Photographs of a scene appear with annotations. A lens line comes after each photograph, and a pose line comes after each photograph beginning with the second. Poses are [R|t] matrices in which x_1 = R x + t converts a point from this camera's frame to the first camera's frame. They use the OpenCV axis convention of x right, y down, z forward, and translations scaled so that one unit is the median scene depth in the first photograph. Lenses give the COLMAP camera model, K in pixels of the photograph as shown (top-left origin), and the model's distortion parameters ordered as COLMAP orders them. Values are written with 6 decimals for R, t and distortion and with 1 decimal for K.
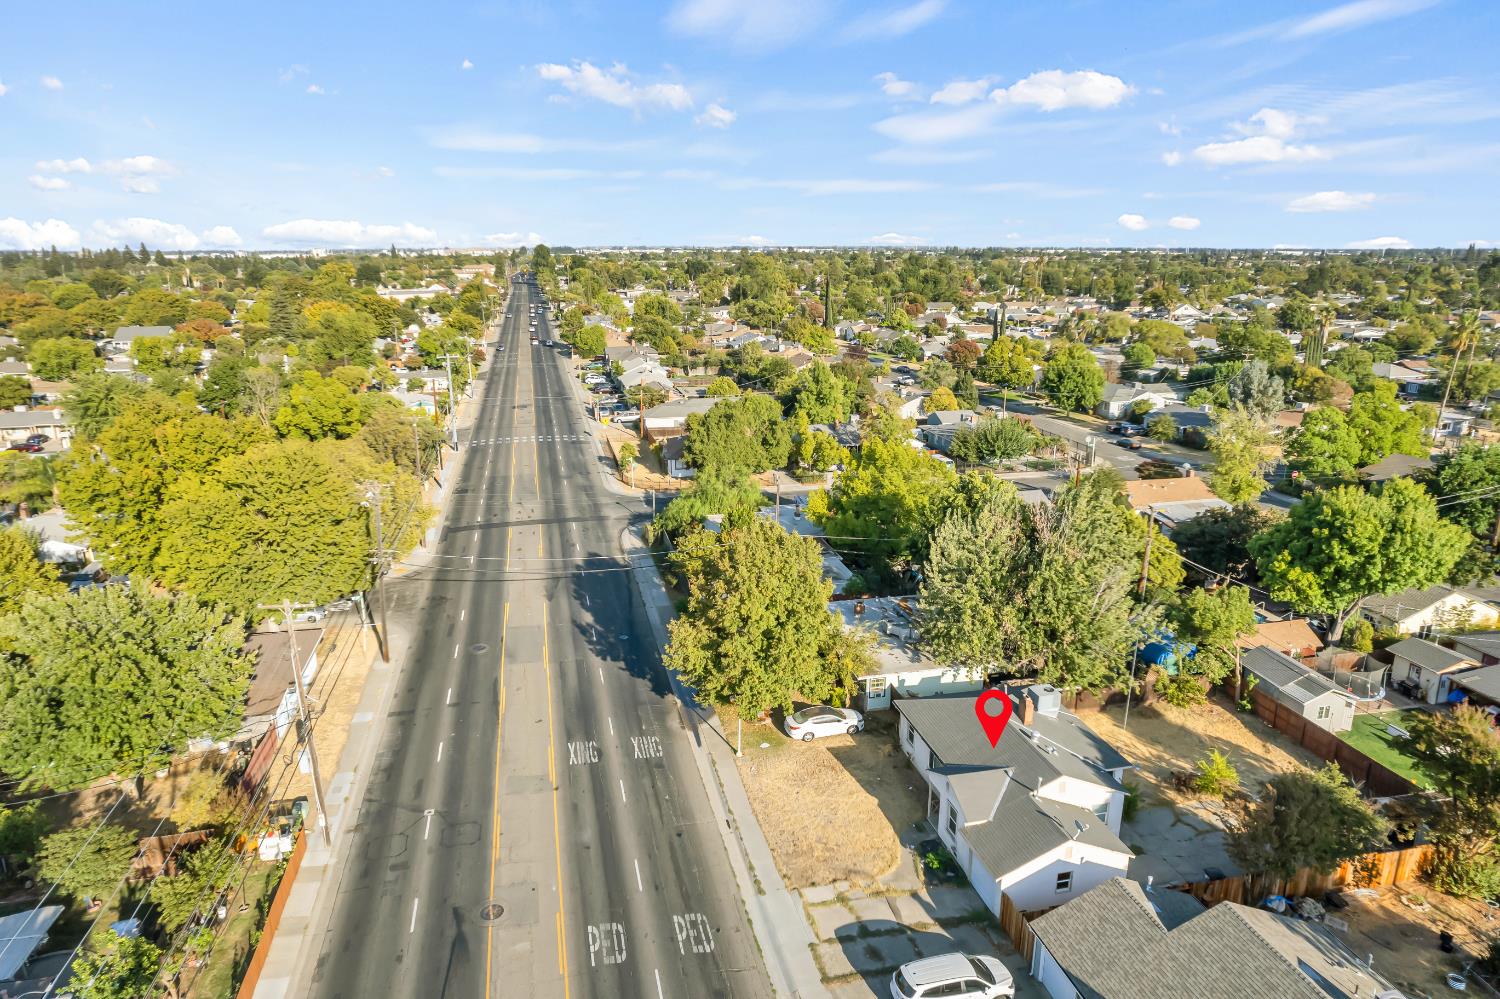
lens RADIAL K [[954.9, 0, 750.7], [0, 954.9, 510.1], [0, 0, 1]] dist [-0.071824, 0.064920]
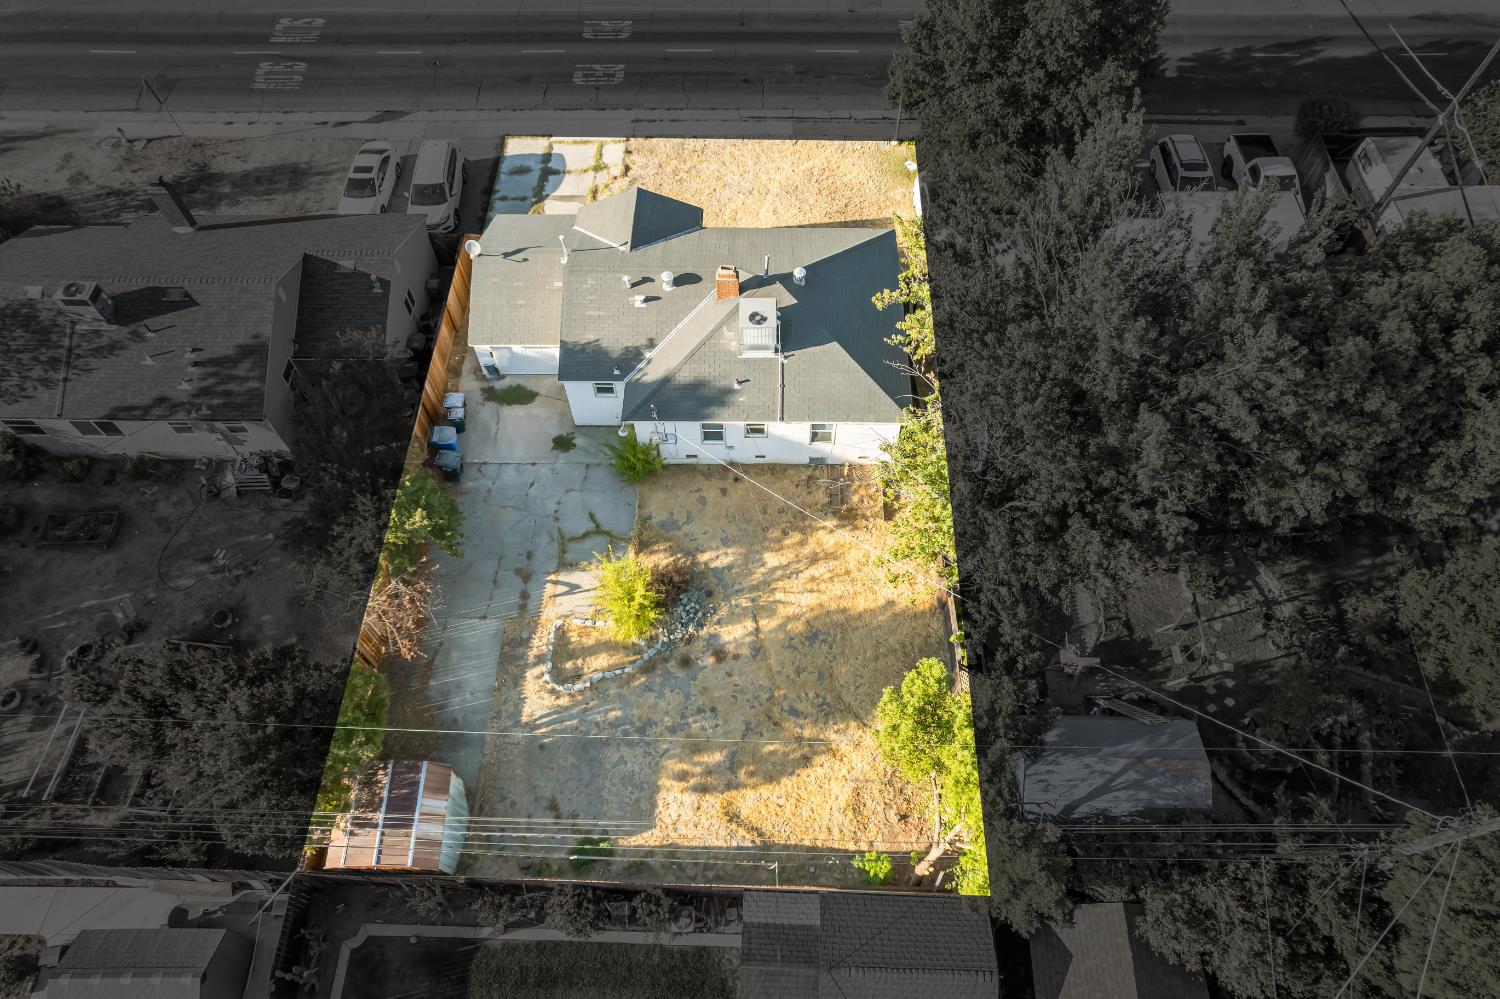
lens RADIAL K [[954.9, 0, 750.7], [0, 954.9, 510.1], [0, 0, 1]] dist [-0.071824, 0.064920]
pose [[-0.239958, 0.830689, -0.502370, 0.889091], [-0.252128, 0.446405, 0.858577, -0.336925], [0.937471, 0.332684, 0.102321, 1.201383]]
